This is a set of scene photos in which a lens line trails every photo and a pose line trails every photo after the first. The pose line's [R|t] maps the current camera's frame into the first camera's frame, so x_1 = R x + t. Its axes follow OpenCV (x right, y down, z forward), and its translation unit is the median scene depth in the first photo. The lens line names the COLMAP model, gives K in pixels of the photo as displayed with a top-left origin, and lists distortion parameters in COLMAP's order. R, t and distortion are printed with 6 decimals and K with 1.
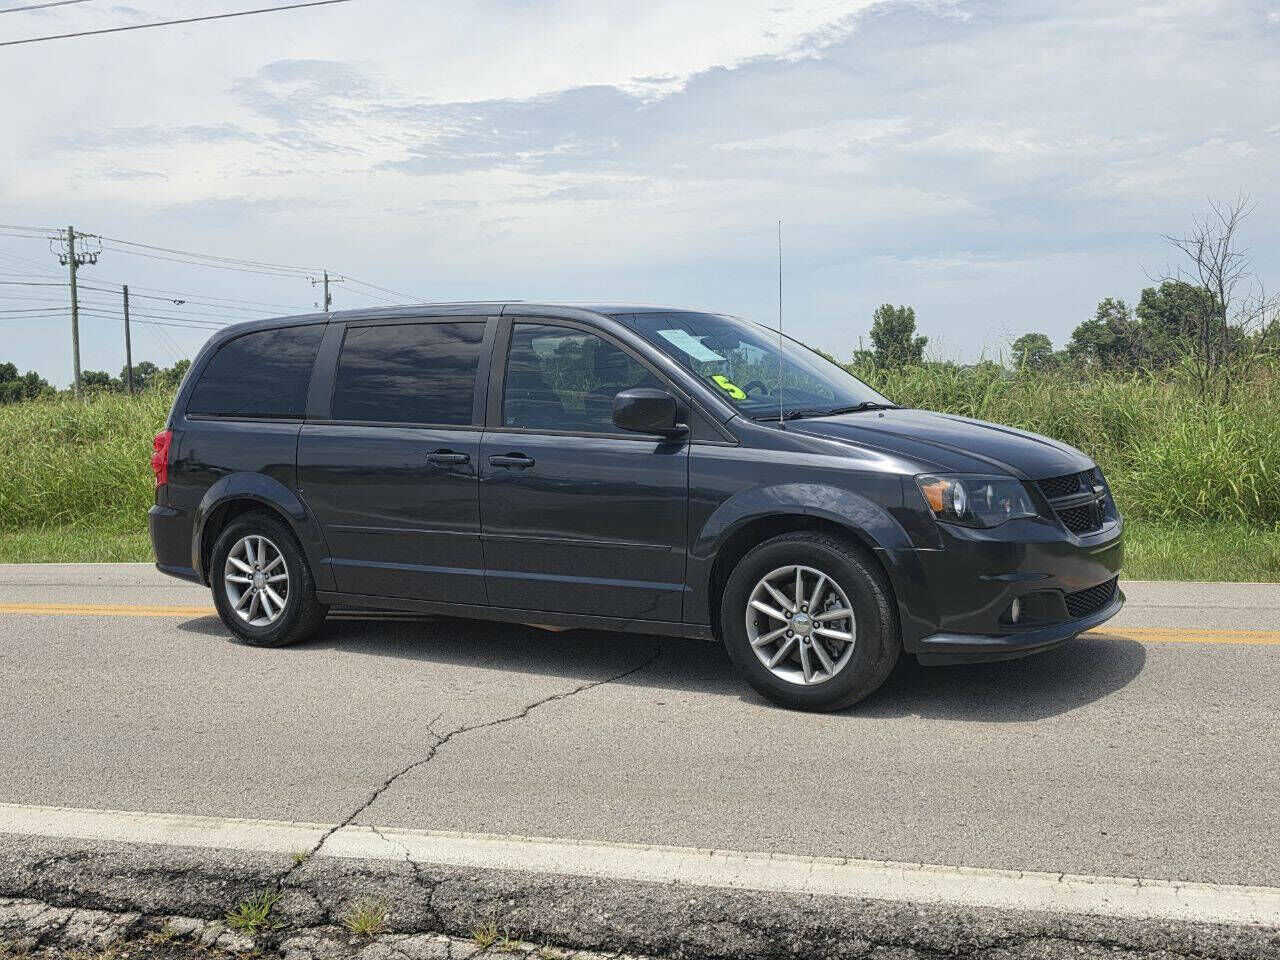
lens RADIAL K [[1355.2, 0, 627.0], [0, 1355.2, 482.2], [0, 0, 1]] dist [0.069620, 0.000000]
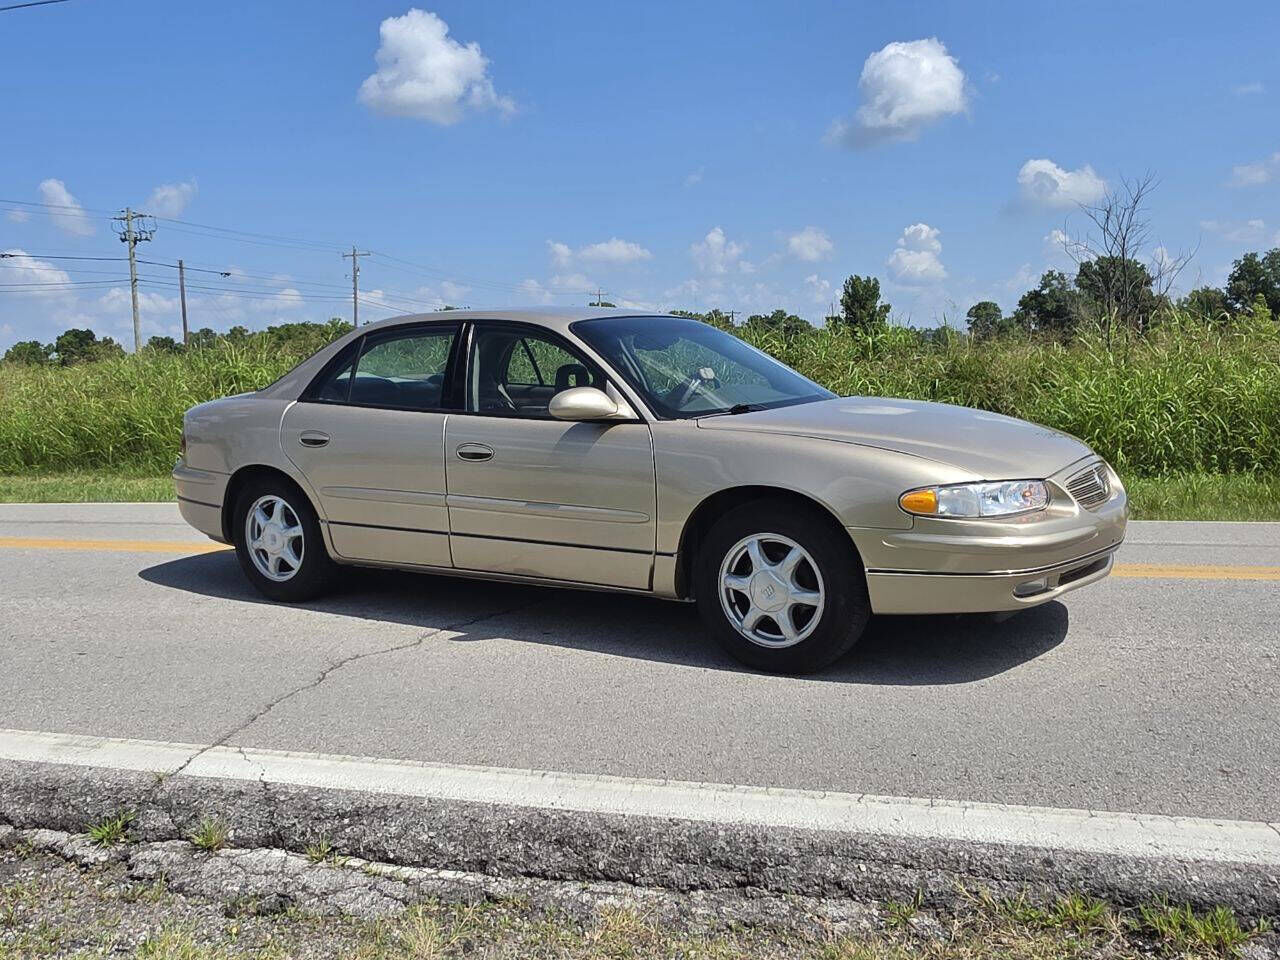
lens RADIAL K [[1187.2, 0, 617.7], [0, 1187.2, 498.5], [0, 0, 1]] dist [0.017319, 0.000000]
pose [[0.999943, 0.000186, -0.010635, 0.089399], [0.000393, 0.998516, 0.054451, 0.005181], [0.010629, -0.054452, 0.998460, 0.061997]]
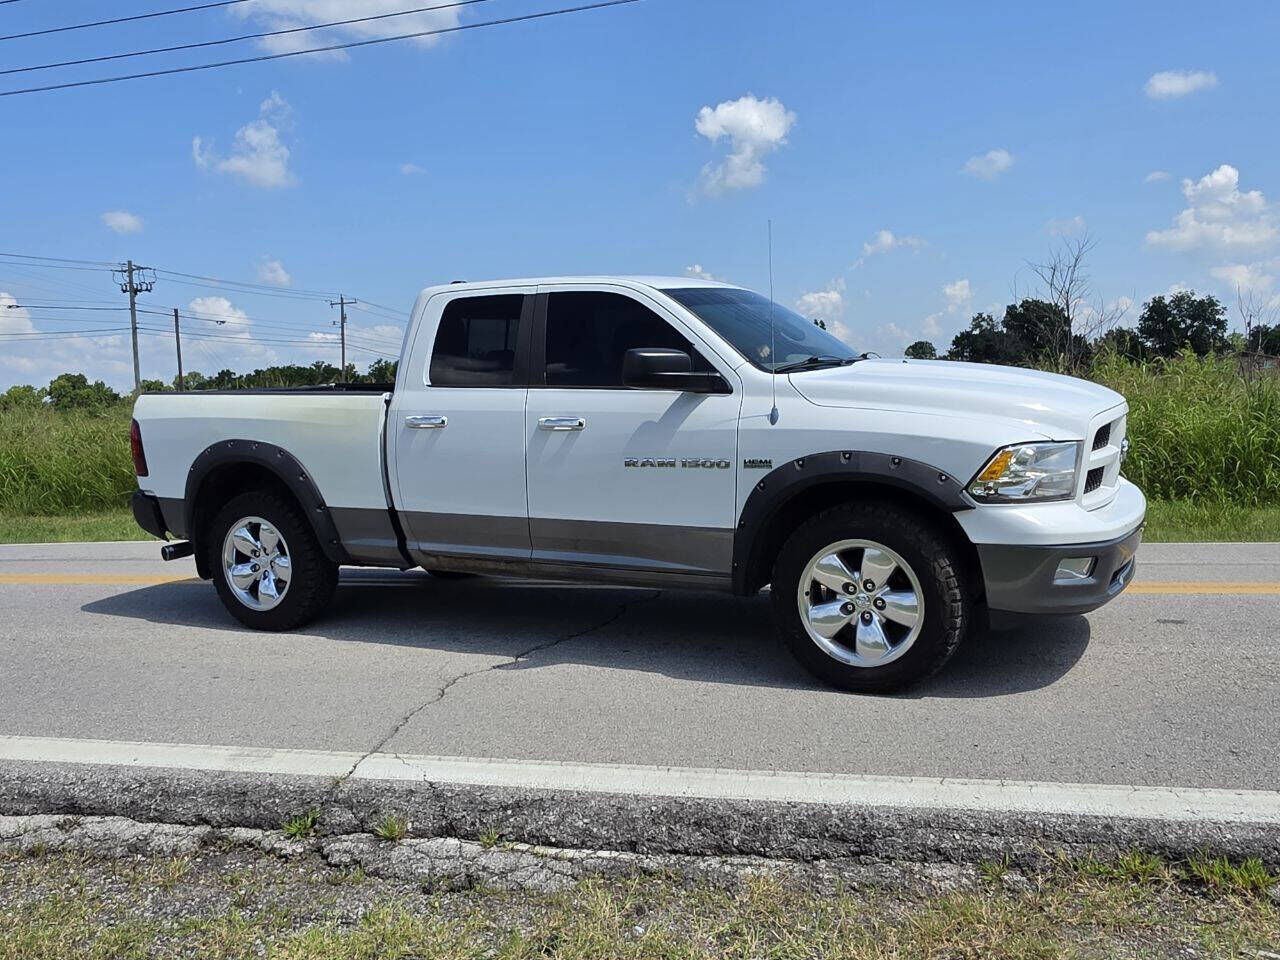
lens RADIAL K [[1110.9, 0, 633.6], [0, 1110.9, 486.9], [0, 0, 1]] dist [0.034178, -0.032971]
pose [[0.999269, -0.013583, 0.035749, -0.002128], [0.012898, 0.999730, 0.019309, -0.005662], [-0.036001, -0.018834, 0.999174, -0.012919]]
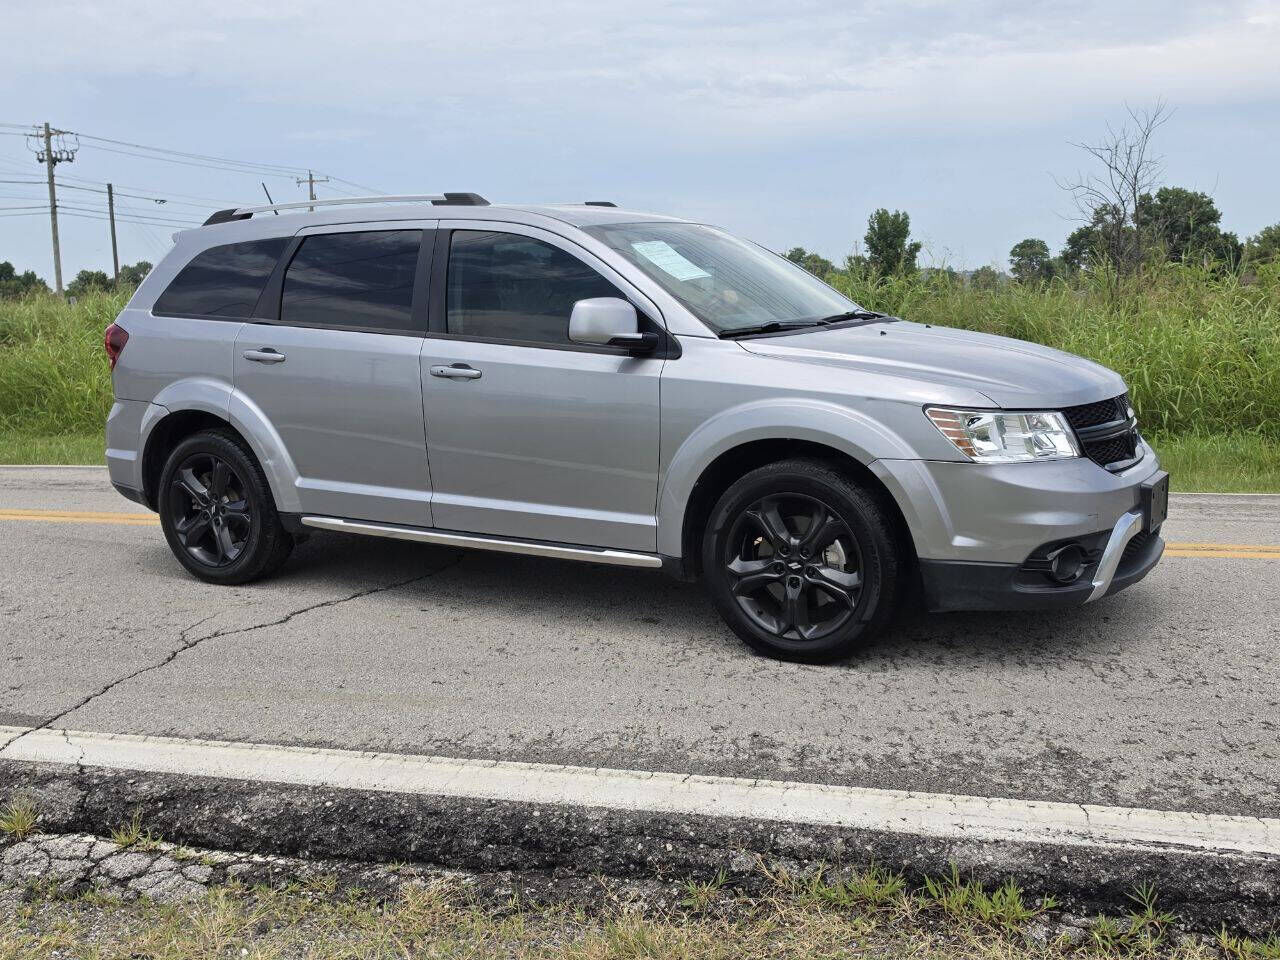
lens RADIAL K [[1336.1, 0, 639.2], [0, 1336.1, 497.0], [0, 0, 1]] dist [0.063192, 0.000000]
pose [[0.999975, 0.005402, 0.004516, 0.176754], [-0.005755, 0.996586, 0.082363, -0.004678], [-0.004056, -0.082387, 0.996592, 0.005826]]
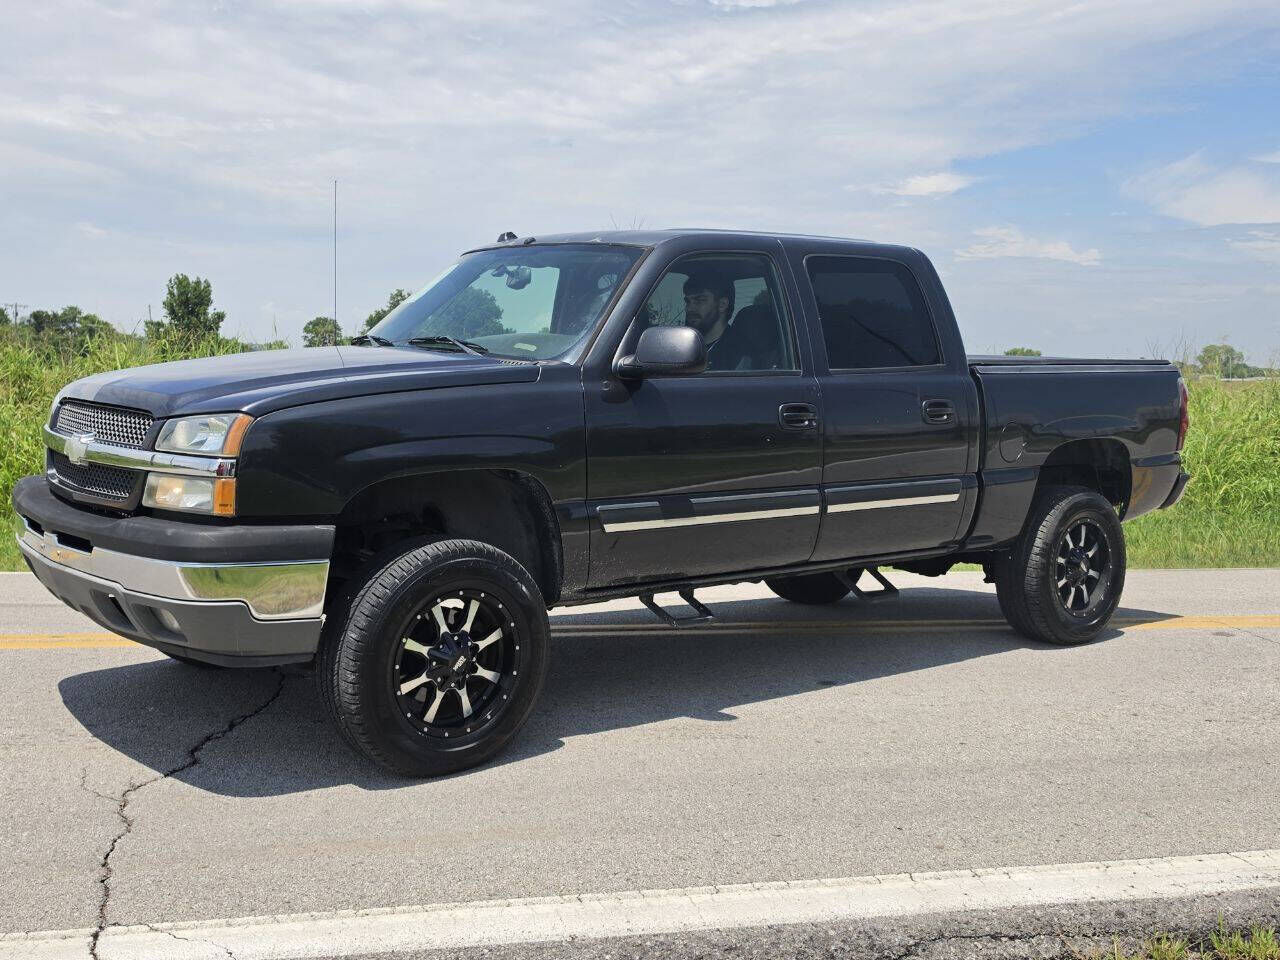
lens RADIAL K [[1375.2, 0, 635.7], [0, 1375.2, 469.6], [0, 0, 1]] dist [0.051796, 0.000000]
pose [[0.865747, 0.019551, 0.500099, -0.261194], [-0.021848, 0.999761, -0.001262, -0.012572], [-0.500004, -0.009833, 0.865967, 0.120253]]
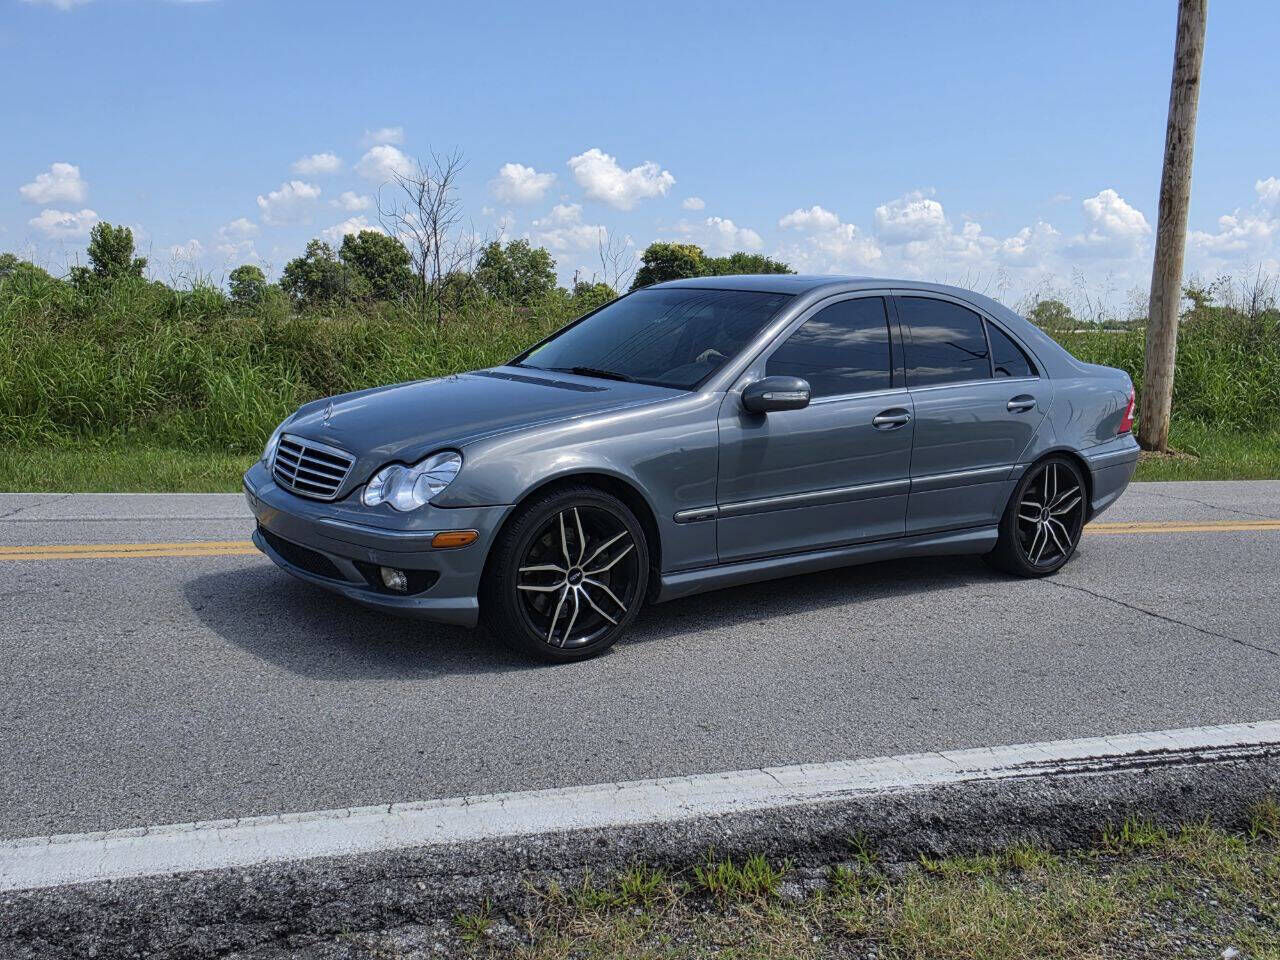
lens RADIAL K [[1226.2, 0, 641.0], [0, 1226.2, 524.7], [0, 0, 1]] dist [0.011977, 0.000000]
pose [[0.826010, -0.033334, 0.562669, -0.006895], [-0.021797, 0.995614, 0.090980, 0.007708], [-0.563233, -0.087415, 0.821661, 0.143519]]
